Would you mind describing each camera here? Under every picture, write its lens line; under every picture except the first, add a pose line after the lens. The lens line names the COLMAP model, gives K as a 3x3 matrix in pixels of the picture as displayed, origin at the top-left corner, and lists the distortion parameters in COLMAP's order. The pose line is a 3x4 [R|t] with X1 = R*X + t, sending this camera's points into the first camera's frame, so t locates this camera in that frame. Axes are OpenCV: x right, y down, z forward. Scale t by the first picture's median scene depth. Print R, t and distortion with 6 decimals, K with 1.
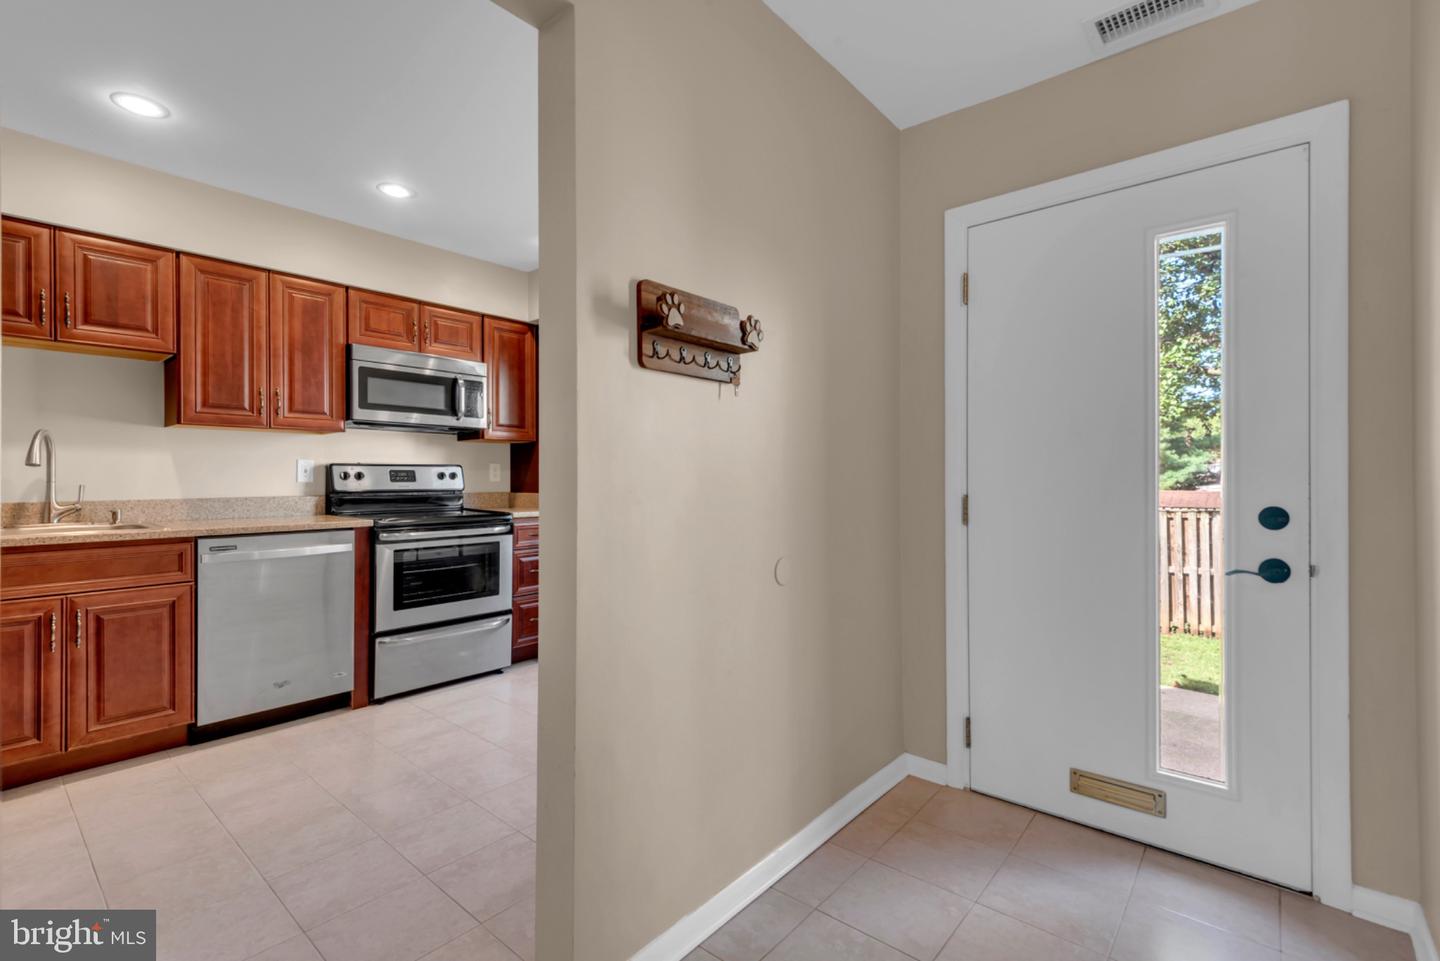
lens RADIAL K [[630.6, 0, 704.1], [0, 630.6, 475.8], [0, 0, 1]] dist [0.024169, -0.011409]
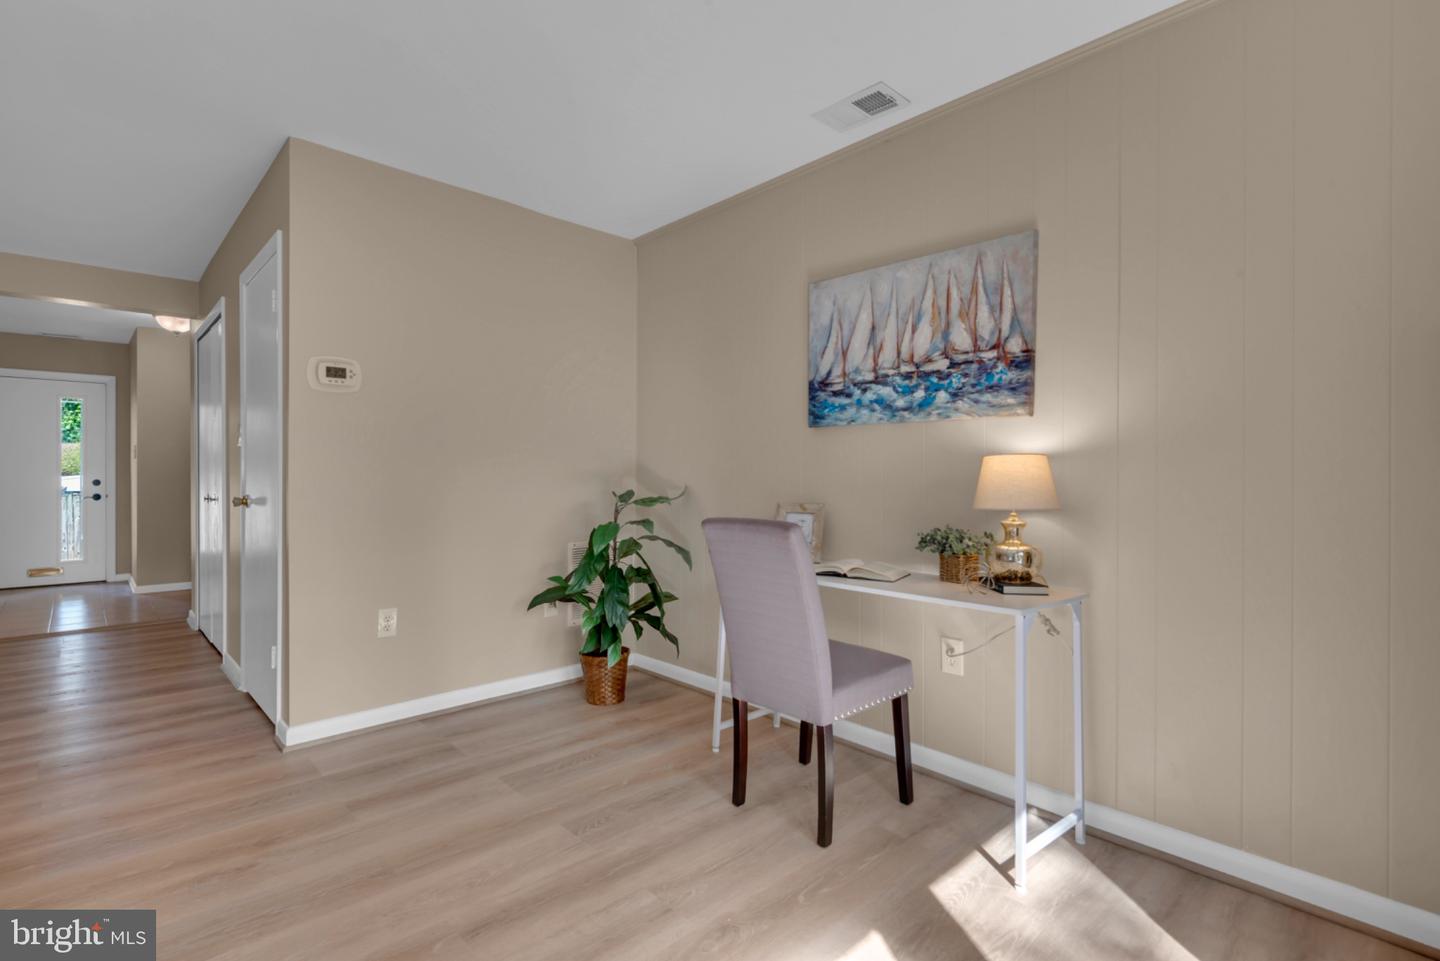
lens RADIAL K [[658.7, 0, 690.7], [0, 658.7, 474.6], [0, 0, 1]] dist [0.001155, -0.012374]
pose [[0.106203, 0.005989, 0.994326, -2.361235], [0.002914, 0.999976, -0.006335, 0.051708], [-0.994340, 0.003570, 0.106183, -2.659790]]
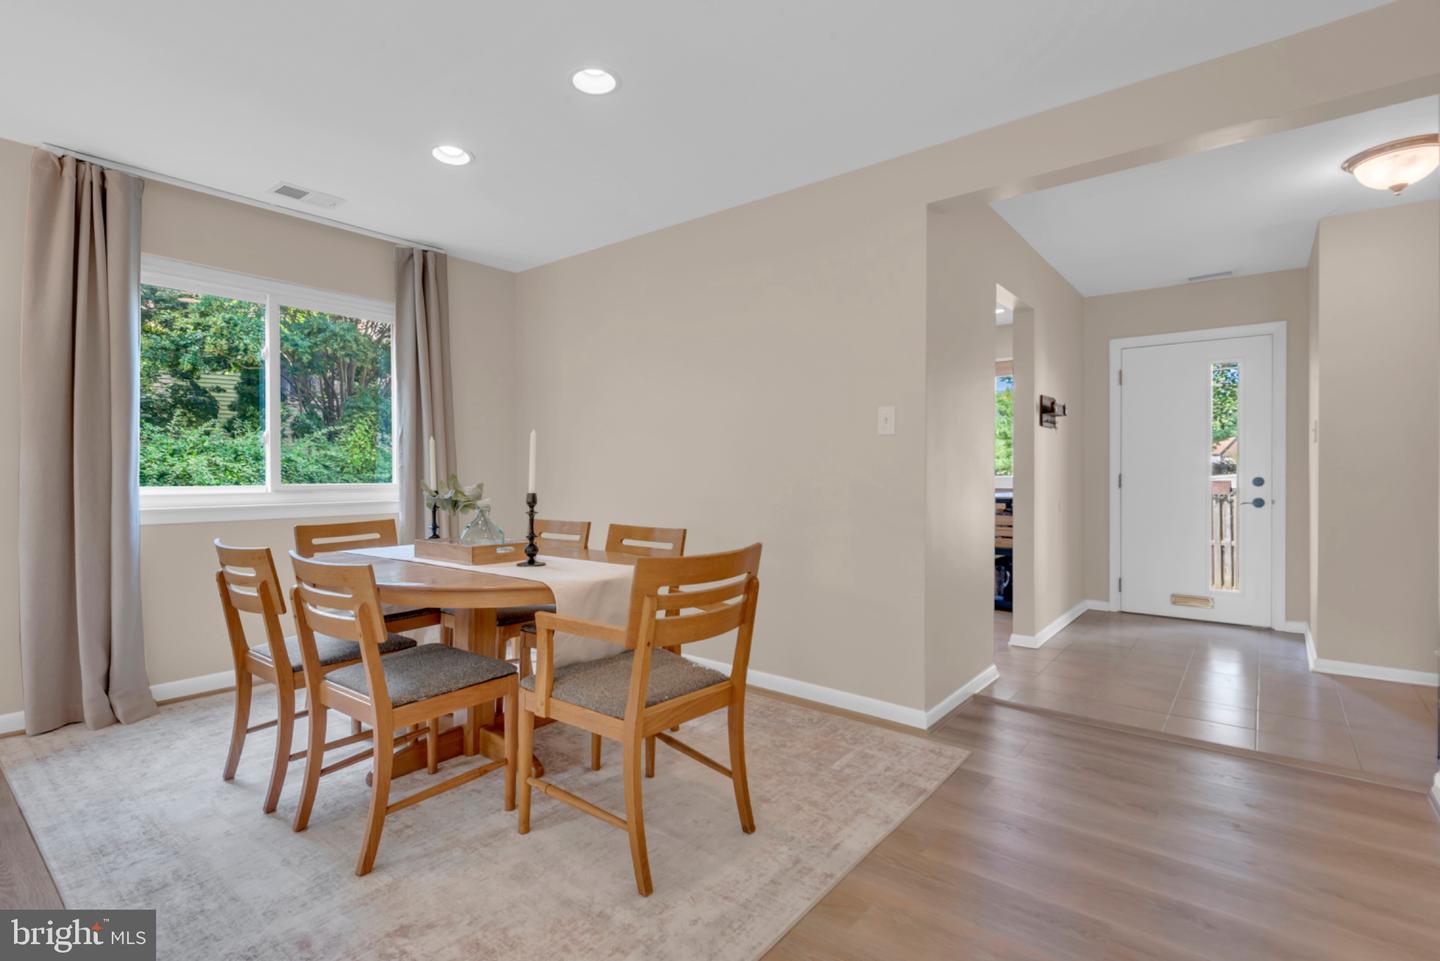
lens RADIAL K [[683.0, 0, 683.2], [0, 683.0, 475.6], [0, 0, 1]] dist [0.049266, -0.043831]
pose [[0.999850, 0.002492, 0.017128, -1.347761], [-0.002571, 0.999986, 0.004546, 0.034712], [-0.017117, -0.004589, 0.999843, -1.600281]]
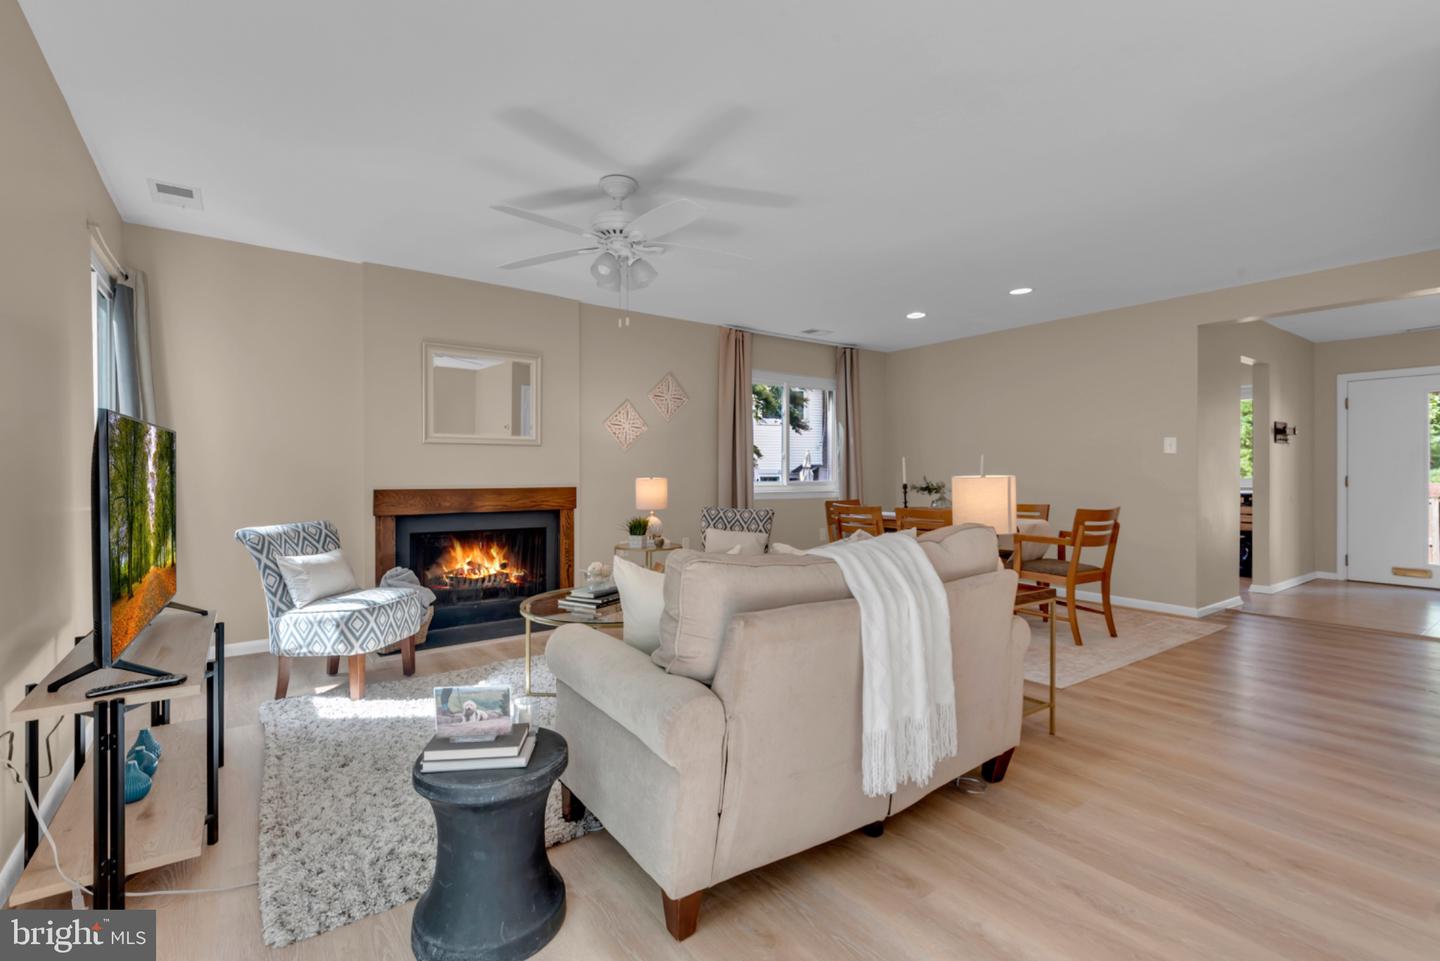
lens RADIAL K [[651.6, 0, 720.0], [0, 651.6, 480.5], [0, 0, 1]] dist [0.001027, 0.000829]
pose [[0.975340, -0.001577, -0.220700, -2.042128], [0.001821, 0.999998, 0.000905, 0.050106], [0.220698, -0.001285, 0.975341, -2.998084]]
